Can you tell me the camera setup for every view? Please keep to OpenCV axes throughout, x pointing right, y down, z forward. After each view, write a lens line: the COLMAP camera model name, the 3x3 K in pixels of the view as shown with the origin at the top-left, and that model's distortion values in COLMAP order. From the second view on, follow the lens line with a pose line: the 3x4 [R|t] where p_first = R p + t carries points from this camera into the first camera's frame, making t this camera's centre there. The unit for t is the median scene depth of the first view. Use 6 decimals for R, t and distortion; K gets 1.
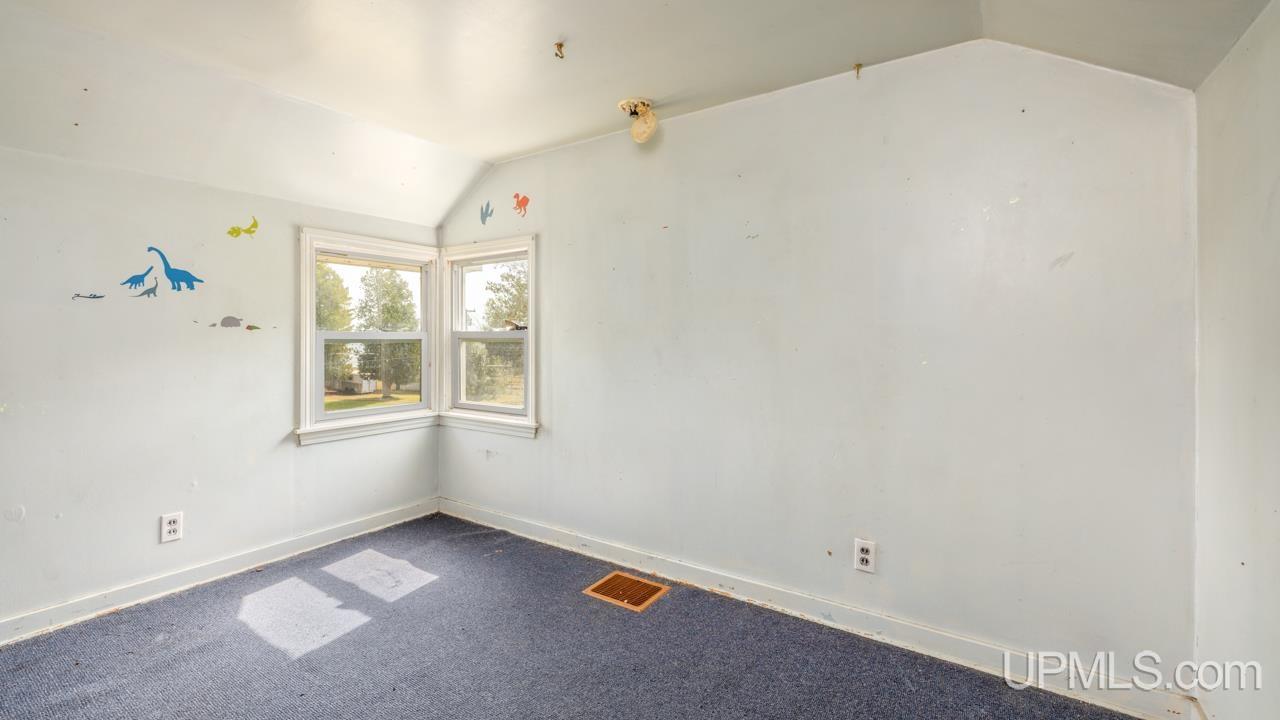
lens RADIAL K [[537.1, 0, 635.0], [0, 537.1, 334.5], [0, 0, 1]] dist [-0.001254, -0.000120]
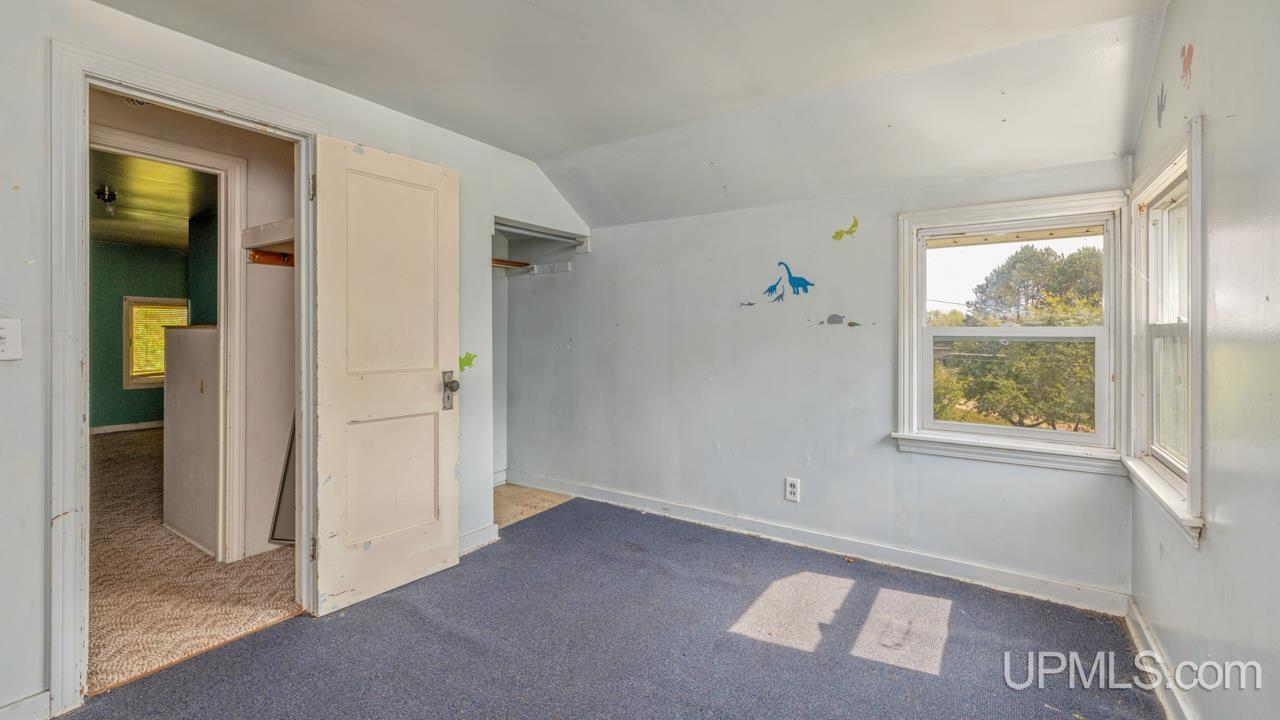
lens RADIAL K [[537.1, 0, 639.0], [0, 537.1, 335.5], [0, 0, 1]] dist [-0.001254, -0.000120]
pose [[0.012565, 0.001918, -0.999919, 0.338508], [0.002223, 0.999996, 0.001946, 0.006247], [0.999919, -0.002247, 0.012561, 0.618456]]
